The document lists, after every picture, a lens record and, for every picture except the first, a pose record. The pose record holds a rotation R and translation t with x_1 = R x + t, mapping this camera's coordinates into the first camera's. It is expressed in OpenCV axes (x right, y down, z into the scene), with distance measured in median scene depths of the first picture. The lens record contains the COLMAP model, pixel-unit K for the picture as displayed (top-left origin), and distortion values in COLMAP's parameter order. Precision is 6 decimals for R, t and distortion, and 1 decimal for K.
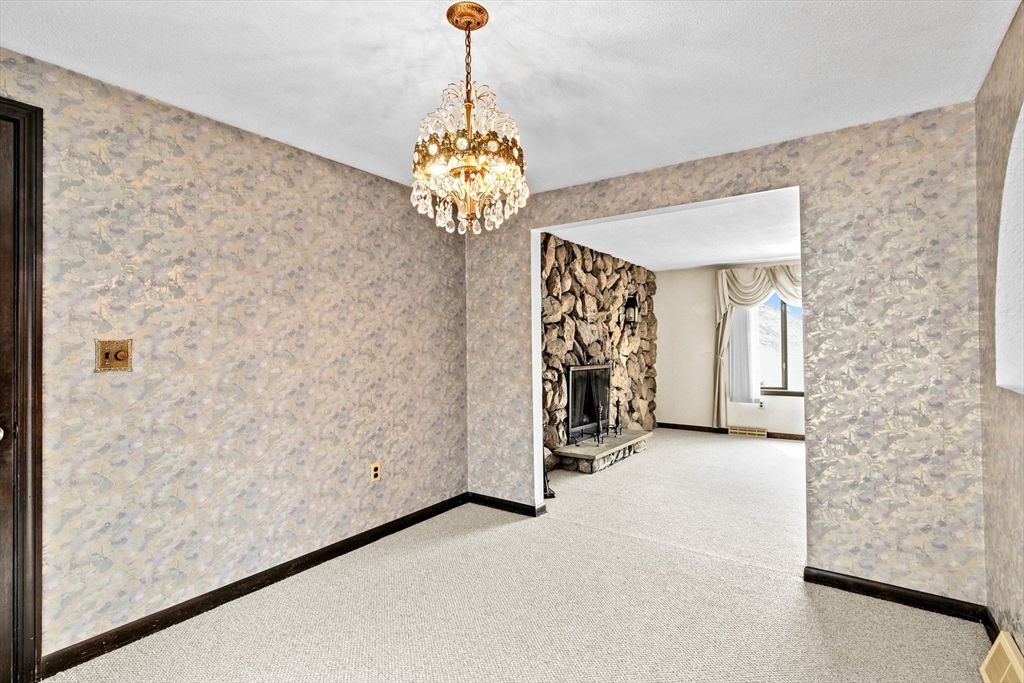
lens RADIAL K [[490.6, 0, 510.6], [0, 490.6, 339.3], [0, 0, 1]] dist [0.000136, 0.000486]
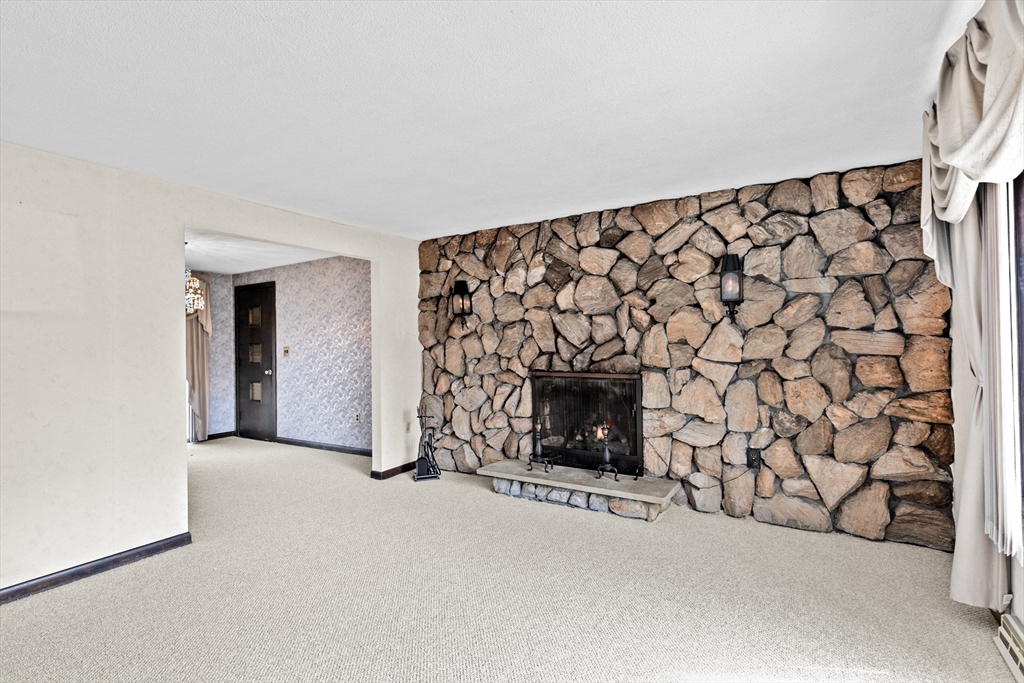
lens RADIAL K [[490.6, 0, 510.6], [0, 490.6, 339.3], [0, 0, 1]] dist [0.000136, 0.000486]
pose [[0.053003, -0.006659, -0.998572, 0.779068], [0.027562, 0.999607, -0.005203, 0.003343], [0.998214, -0.027247, 0.053166, 0.733774]]
